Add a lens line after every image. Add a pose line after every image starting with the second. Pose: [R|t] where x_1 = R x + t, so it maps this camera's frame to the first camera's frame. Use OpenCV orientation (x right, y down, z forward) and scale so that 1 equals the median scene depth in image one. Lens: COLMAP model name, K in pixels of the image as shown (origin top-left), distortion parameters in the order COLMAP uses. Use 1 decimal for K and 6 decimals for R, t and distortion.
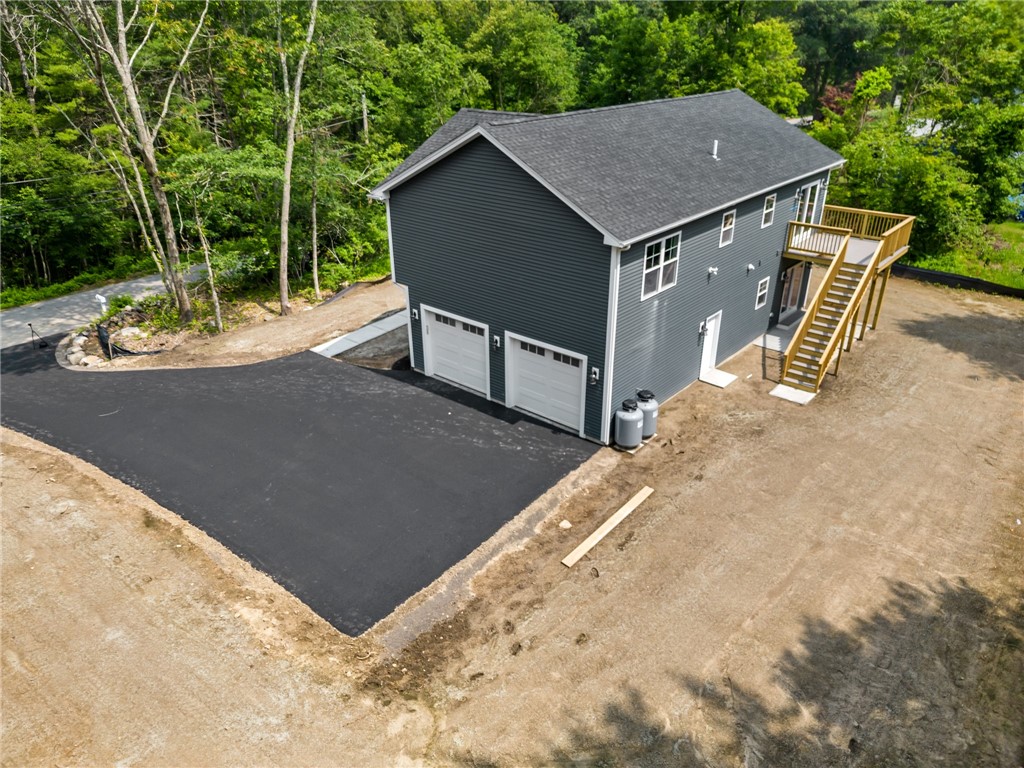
lens RADIAL K [[720.5, 0, 505.4], [0, 720.5, 385.7], [0, 0, 1]] dist [0.057096, -0.040410]
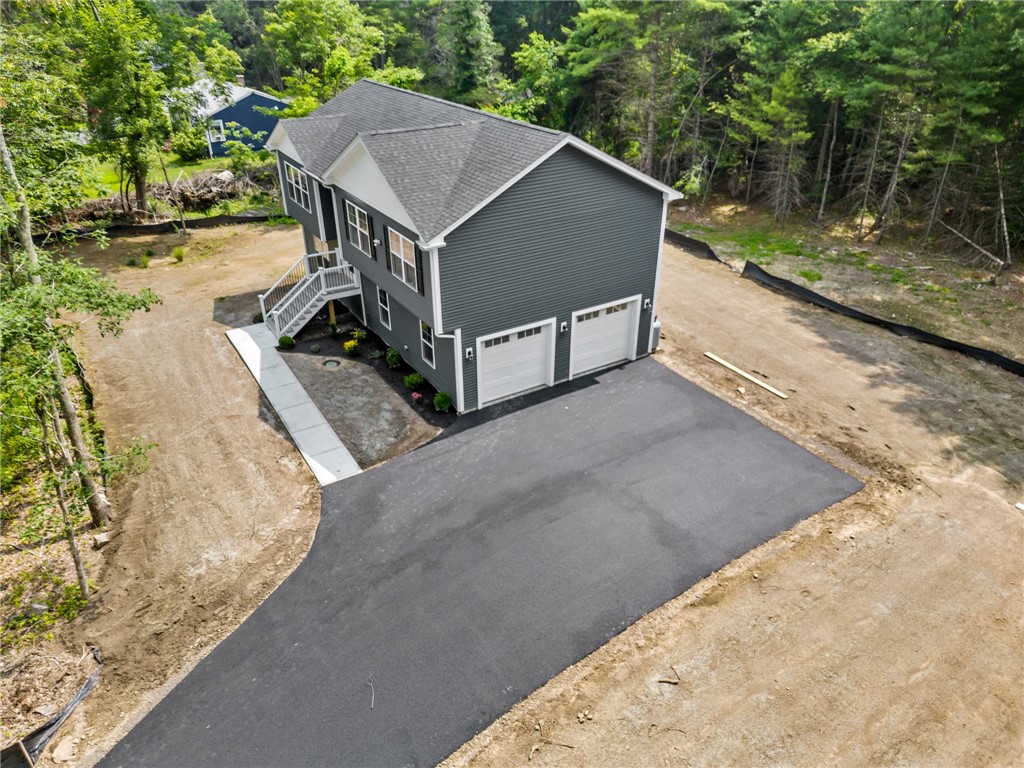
lens RADIAL K [[720.5, 0, 513.9], [0, 720.5, 388.5], [0, 0, 1]] dist [0.057096, -0.040410]
pose [[0.281398, -0.466380, 0.838633, -1.053582], [0.415158, 0.847092, 0.331781, -0.398926], [-0.865135, 0.254803, 0.431992, 0.646097]]
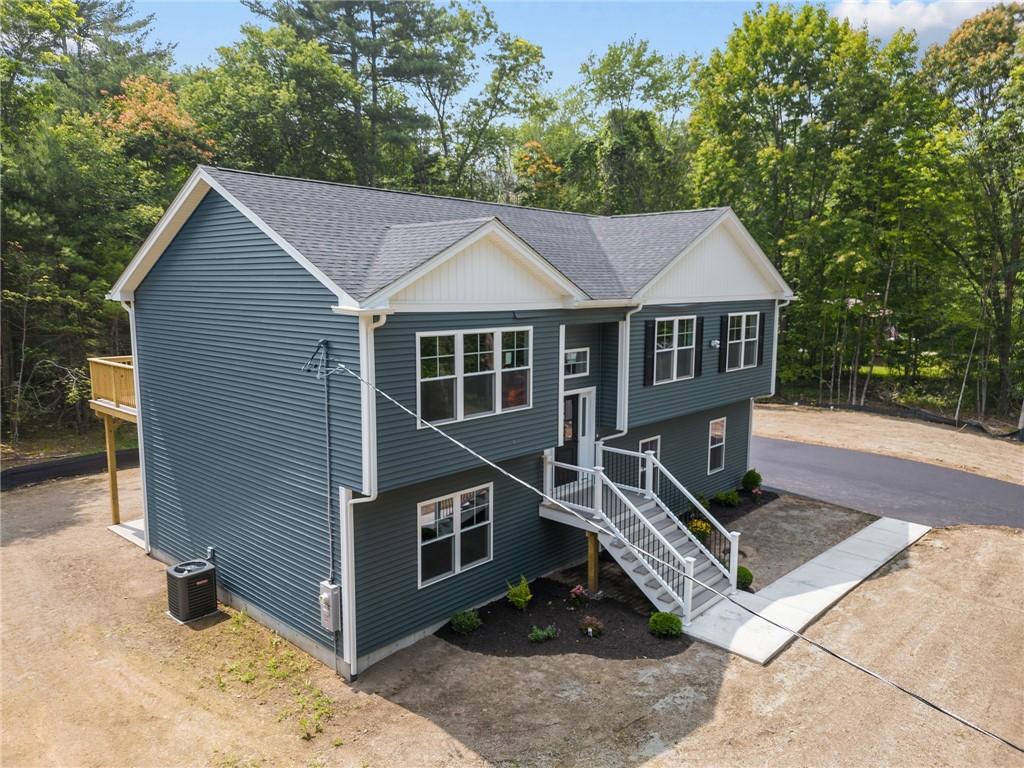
lens RADIAL K [[720.5, 0, 512.0], [0, 720.5, 384.7], [0, 0, 1]] dist [0.057096, -0.040410]
pose [[-0.999682, 0.011935, 0.022197, 0.157896], [0.022217, 0.833112, 0.552658, -0.755533], [-0.011896, 0.552975, -0.833113, 2.025534]]
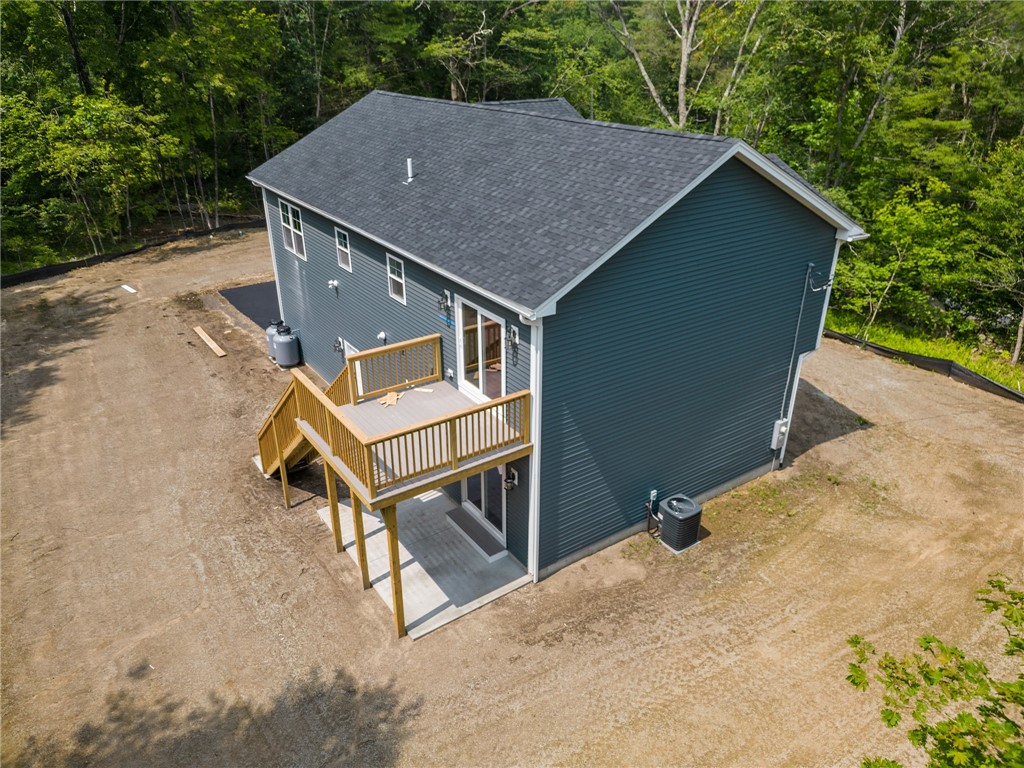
lens RADIAL K [[720.5, 0, 510.8], [0, 720.5, 384.3], [0, 0, 1]] dist [0.057096, -0.040410]
pose [[-0.249917, 0.431320, -0.866893, 1.138234], [-0.418647, 0.759159, 0.498409, -0.647209], [0.873084, 0.487483, -0.009156, 1.353350]]
